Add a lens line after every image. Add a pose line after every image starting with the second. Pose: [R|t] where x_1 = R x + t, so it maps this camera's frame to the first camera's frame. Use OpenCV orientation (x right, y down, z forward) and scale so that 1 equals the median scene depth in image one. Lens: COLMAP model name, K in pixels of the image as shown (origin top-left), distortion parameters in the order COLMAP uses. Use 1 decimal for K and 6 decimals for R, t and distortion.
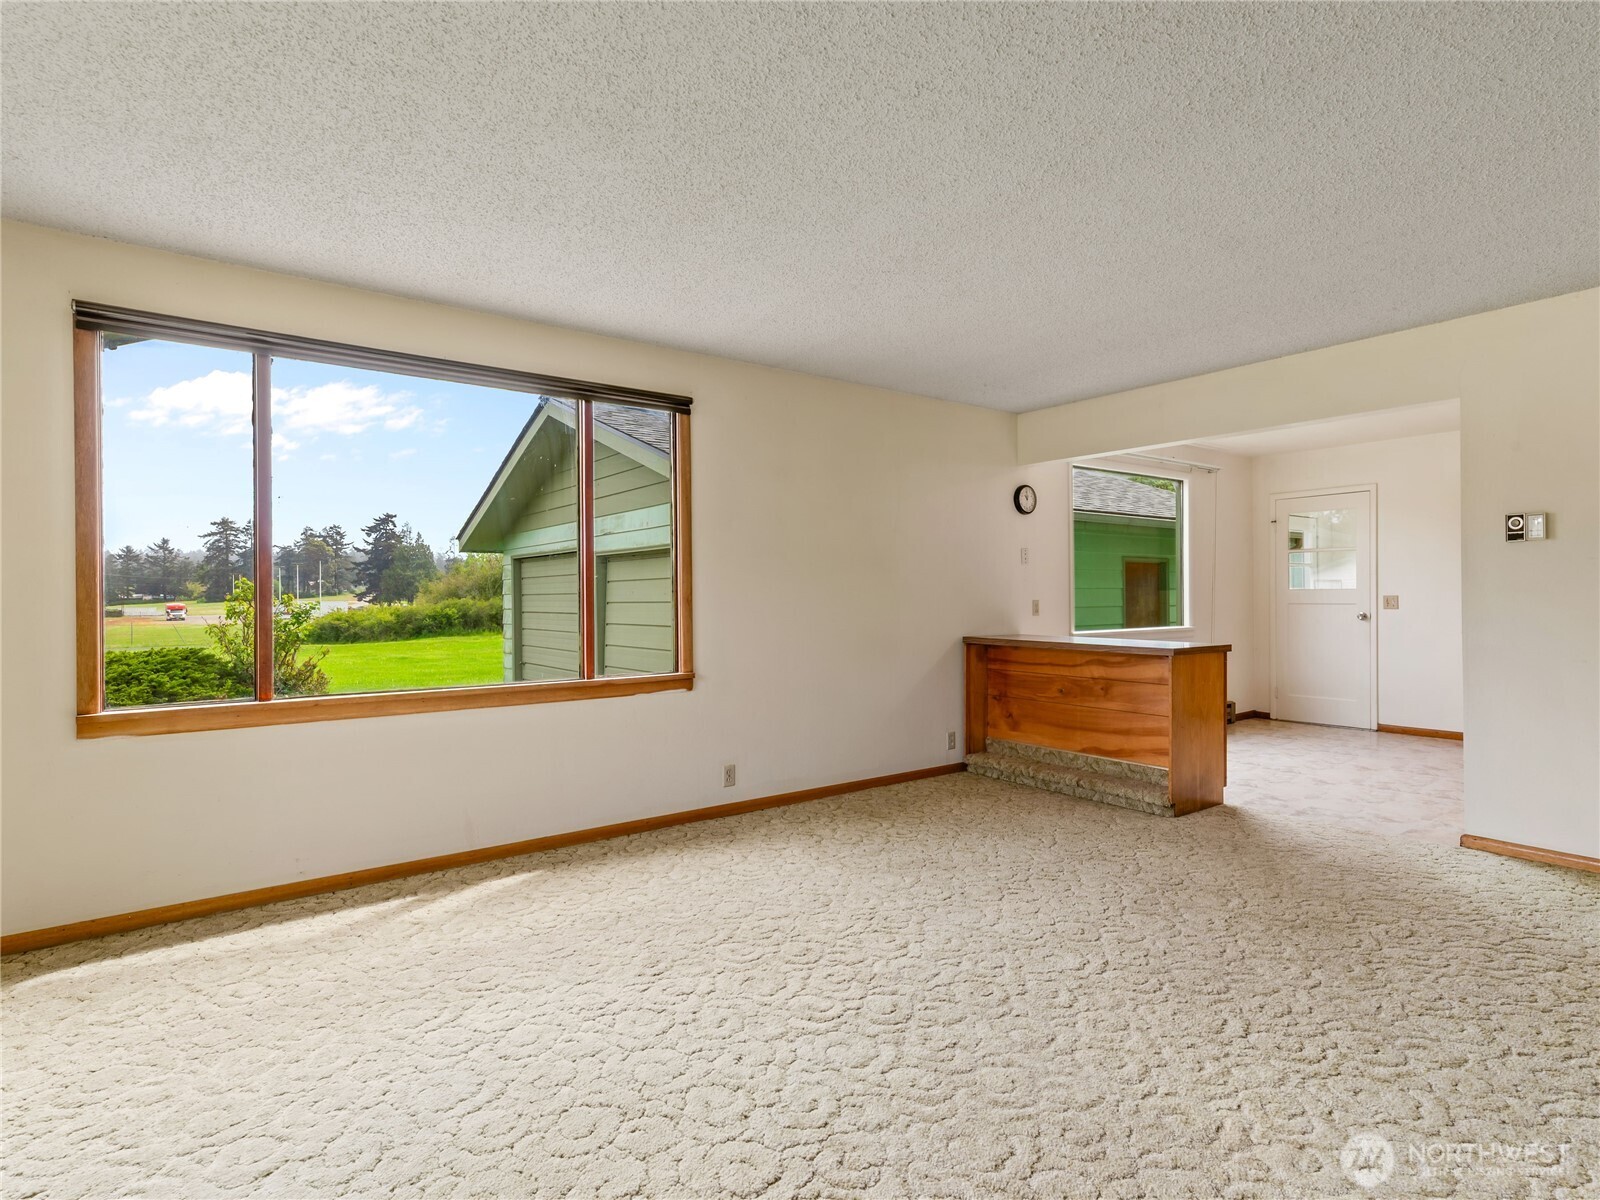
lens RADIAL K [[849.8, 0, 841.7], [0, 849.8, 604.9], [0, 0, 1]] dist [0.004880, 0.001473]
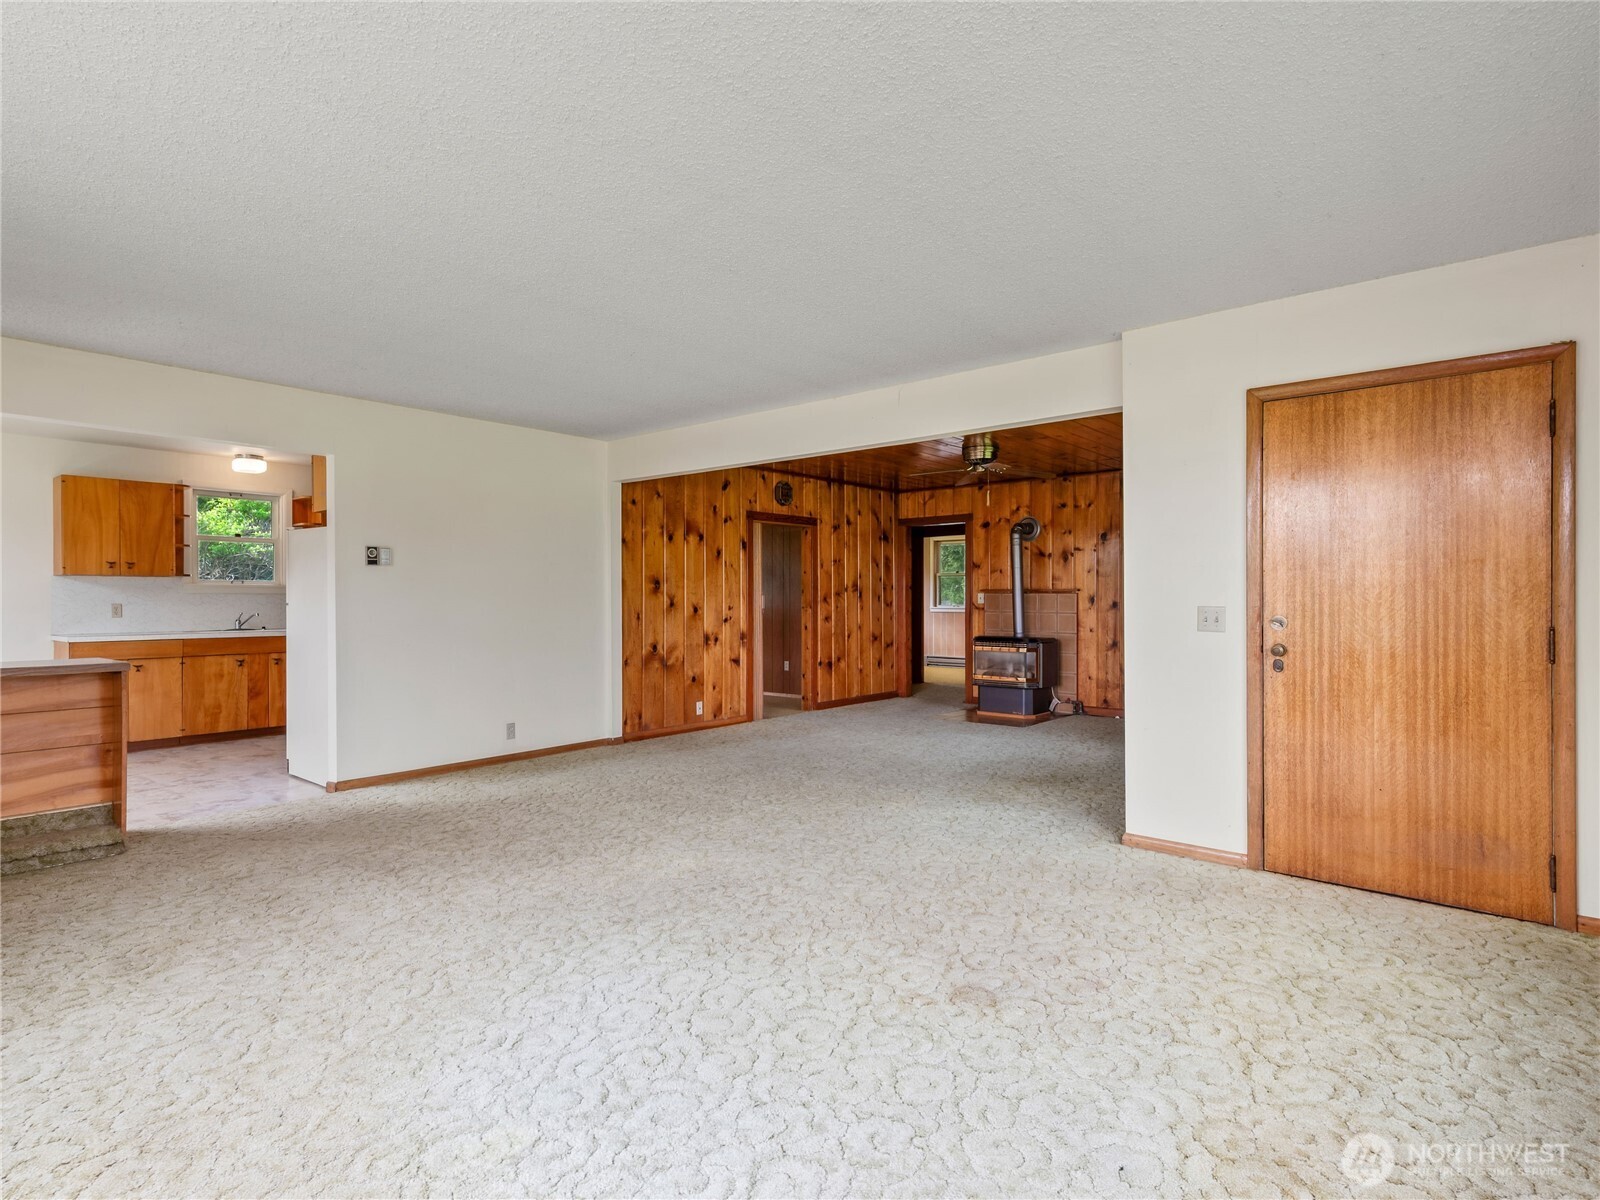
lens RADIAL K [[849.8, 0, 841.7], [0, 849.8, 604.9], [0, 0, 1]] dist [0.004880, 0.001473]
pose [[-0.217463, -0.003721, 0.976061, -0.836457], [0.017979, 0.999808, 0.007817, -0.005605], [-0.975903, 0.019248, -0.217355, 0.579782]]
